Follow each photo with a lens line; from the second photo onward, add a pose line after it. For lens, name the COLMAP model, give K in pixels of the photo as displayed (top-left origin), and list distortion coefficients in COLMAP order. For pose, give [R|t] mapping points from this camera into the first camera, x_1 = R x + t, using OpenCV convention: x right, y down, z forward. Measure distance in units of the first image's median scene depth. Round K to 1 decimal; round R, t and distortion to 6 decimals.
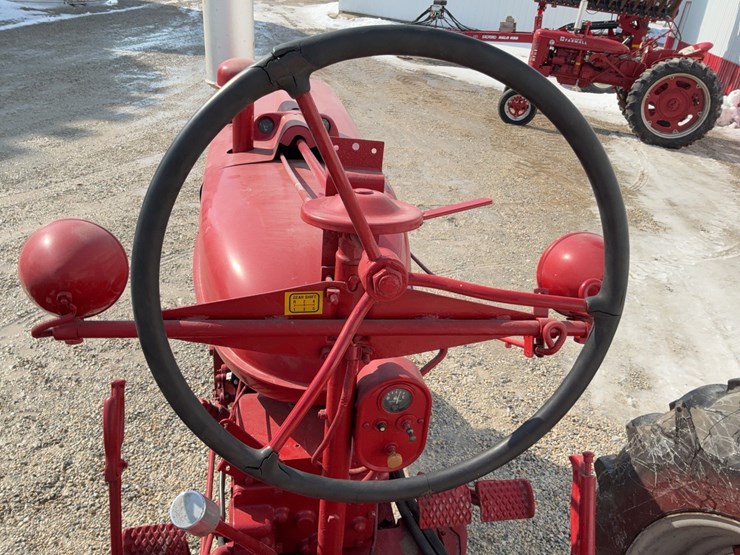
lens RADIAL K [[608.7, 0, 370.0], [0, 608.7, 277.5], [0, 0, 1]] dist [0.089318, -0.159951]
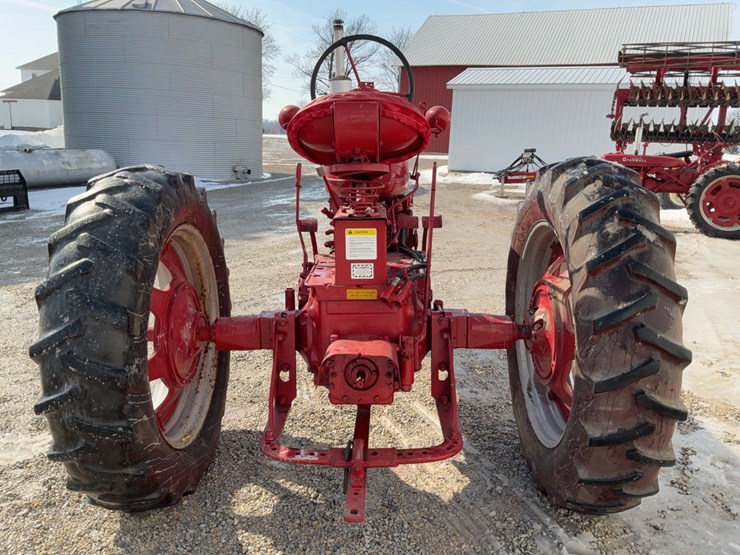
lens RADIAL K [[608.7, 0, 370.0], [0, 608.7, 277.5], [0, 0, 1]] dist [0.089318, -0.159951]
pose [[0.979038, -0.045233, -0.198592, 0.049508], [-0.008226, 0.965451, -0.260455, 0.135633], [0.203512, 0.256629, 0.944841, -0.157337]]
